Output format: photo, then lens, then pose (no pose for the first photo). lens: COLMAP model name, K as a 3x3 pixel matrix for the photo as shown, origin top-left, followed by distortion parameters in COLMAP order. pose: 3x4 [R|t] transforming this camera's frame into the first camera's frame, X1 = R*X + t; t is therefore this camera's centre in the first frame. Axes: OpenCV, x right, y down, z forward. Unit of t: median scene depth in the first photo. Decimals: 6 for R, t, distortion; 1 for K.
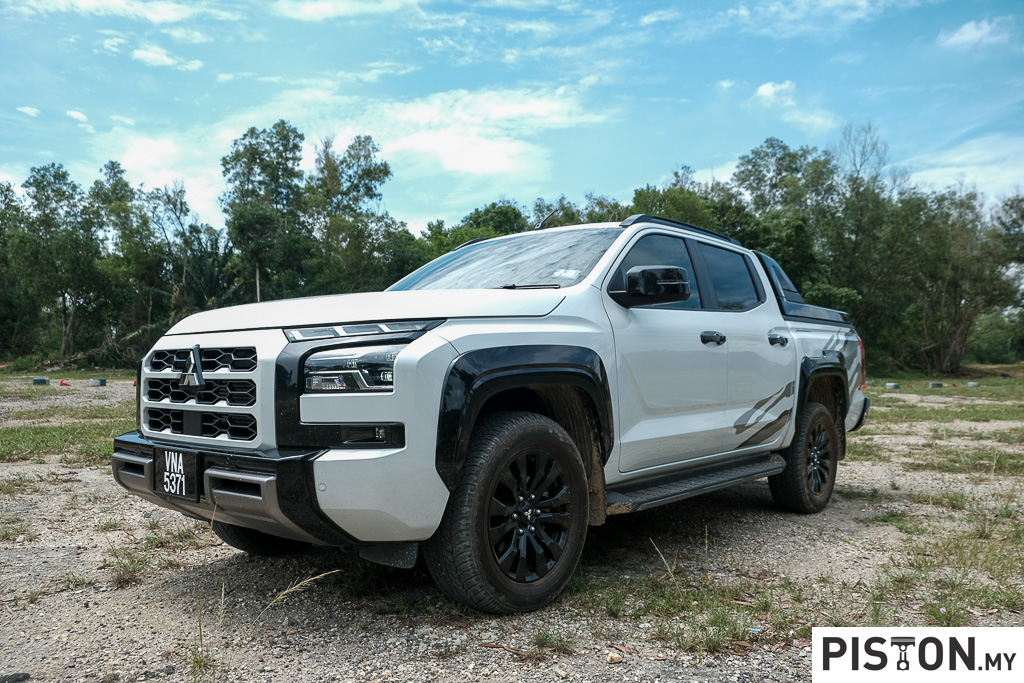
lens RADIAL K [[777.0, 0, 518.0], [0, 777.0, 348.5], [0, 0, 1]] dist [-0.017405, 0.005008]
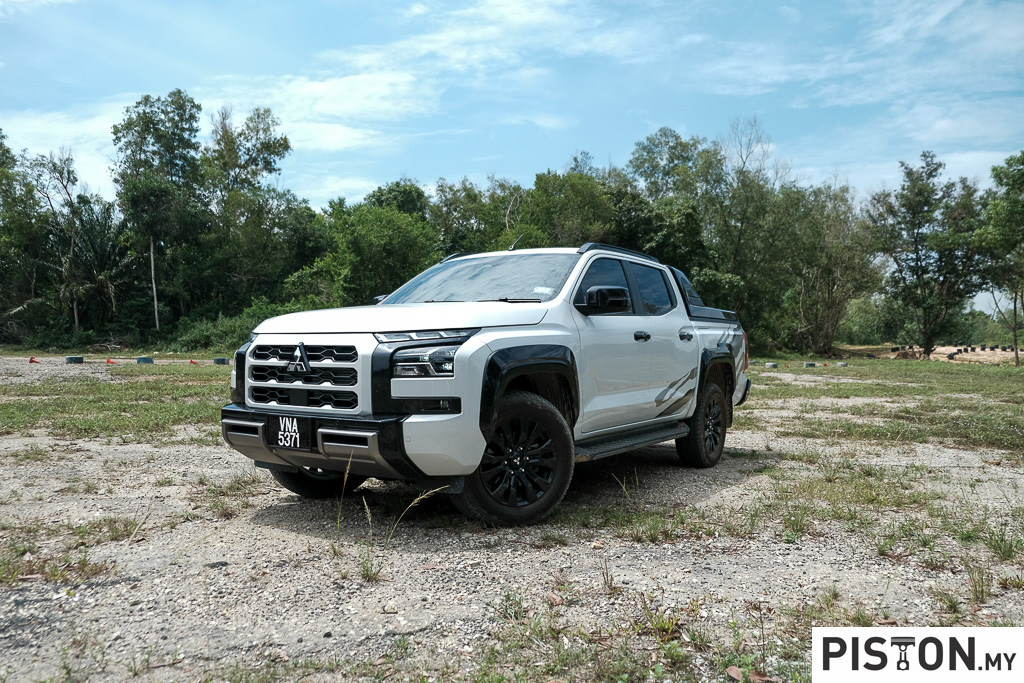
lens RADIAL K [[777.5, 0, 512.0], [0, 777.5, 341.5], [0, 0, 1]] dist [-0.024328, 0.003449]
pose [[0.991939, 0.008430, 0.126434, -0.009510], [-0.010915, 0.999760, 0.018976, -0.001734], [-0.126244, -0.020203, 0.991793, -0.020878]]
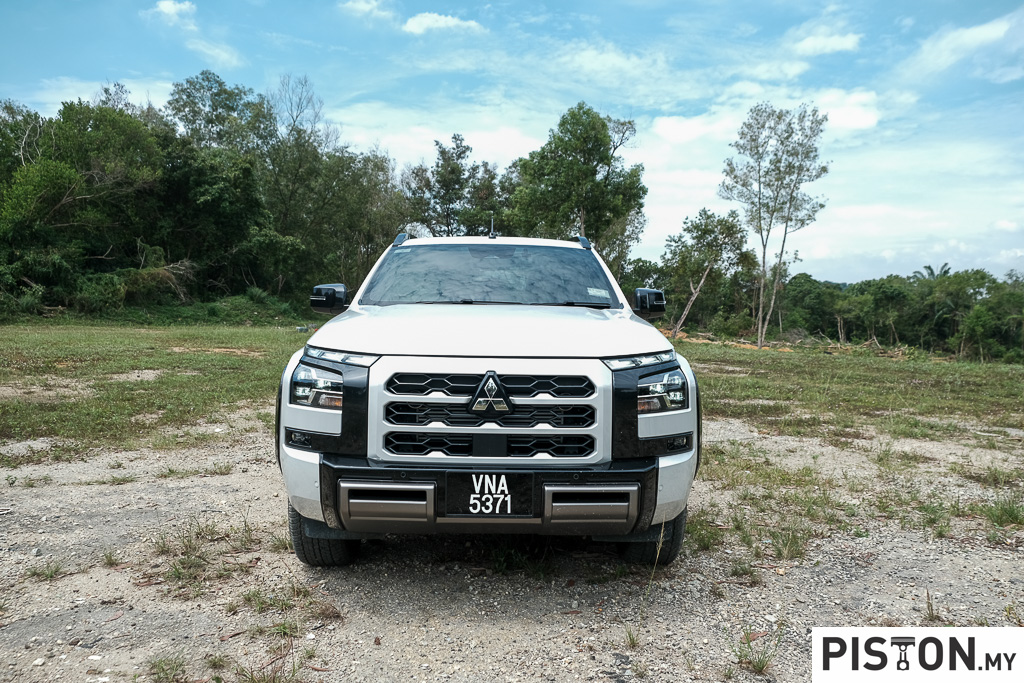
lens RADIAL K [[777.5, 0, 512.0], [0, 777.5, 341.5], [0, 0, 1]] dist [-0.024328, 0.003449]
pose [[0.748185, -0.010836, 0.663402, -0.049269], [-0.036225, 0.997708, 0.057151, -0.004772], [-0.662501, -0.066791, 0.746077, 0.009000]]
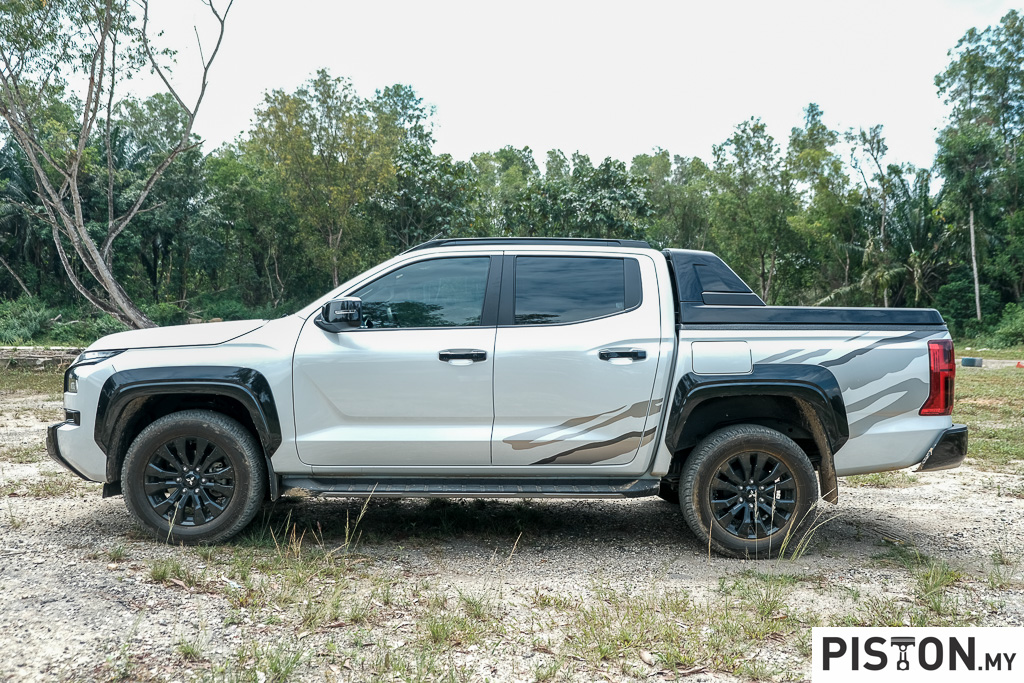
lens RADIAL K [[955.1, 0, 512.0], [0, 955.1, 341.5], [0, 0, 1]] dist [0.000561, 0.010688]
pose [[0.661405, 0.016104, -0.749856, 0.082075], [0.009203, 0.999520, 0.029582, -0.004534], [0.749972, -0.026467, 0.660940, 0.012457]]
